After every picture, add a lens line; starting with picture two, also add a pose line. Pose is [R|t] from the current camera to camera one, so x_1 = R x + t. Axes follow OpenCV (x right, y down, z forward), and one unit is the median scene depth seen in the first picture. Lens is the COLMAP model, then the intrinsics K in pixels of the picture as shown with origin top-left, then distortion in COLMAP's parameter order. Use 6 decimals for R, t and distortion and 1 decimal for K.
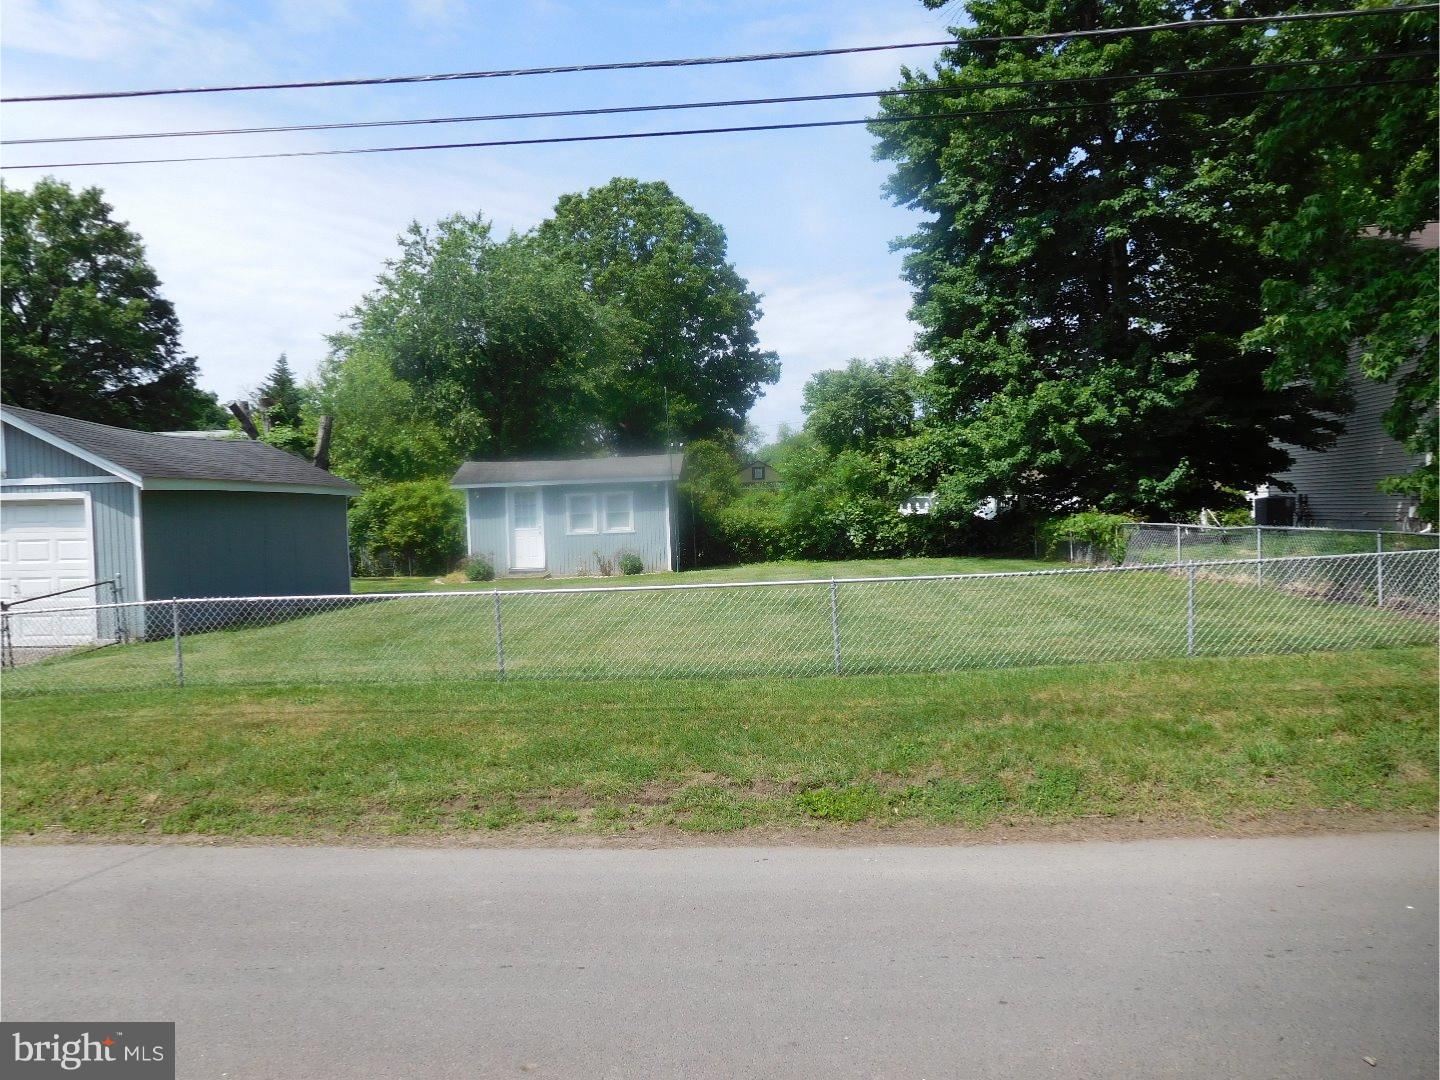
lens RADIAL K [[1066.0, 0, 724.6], [0, 1066.0, 541.1], [0, 0, 1]] dist [-0.028724, 0.016857]
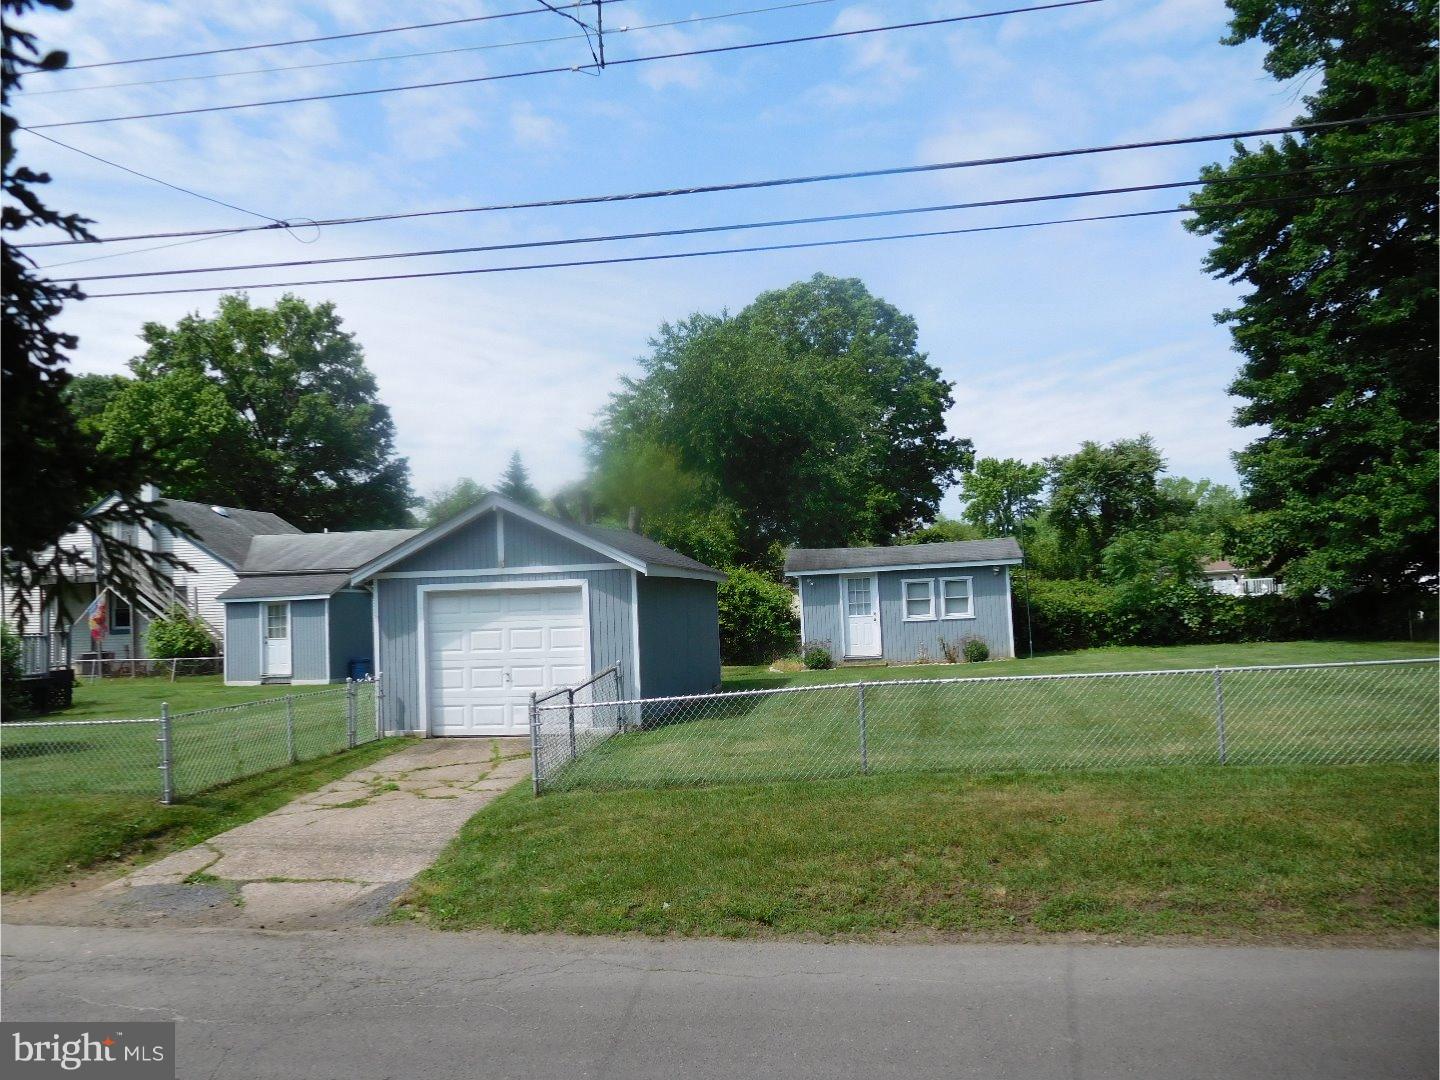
lens RADIAL K [[1059.5, 0, 715.5], [0, 1059.5, 545.6], [0, 0, 1]] dist [-0.025683, 0.004756]
pose [[0.995045, -0.017288, -0.097911, -0.142042], [0.009167, 0.996525, -0.082790, 0.002284], [0.099002, 0.081482, 0.991746, 0.004387]]
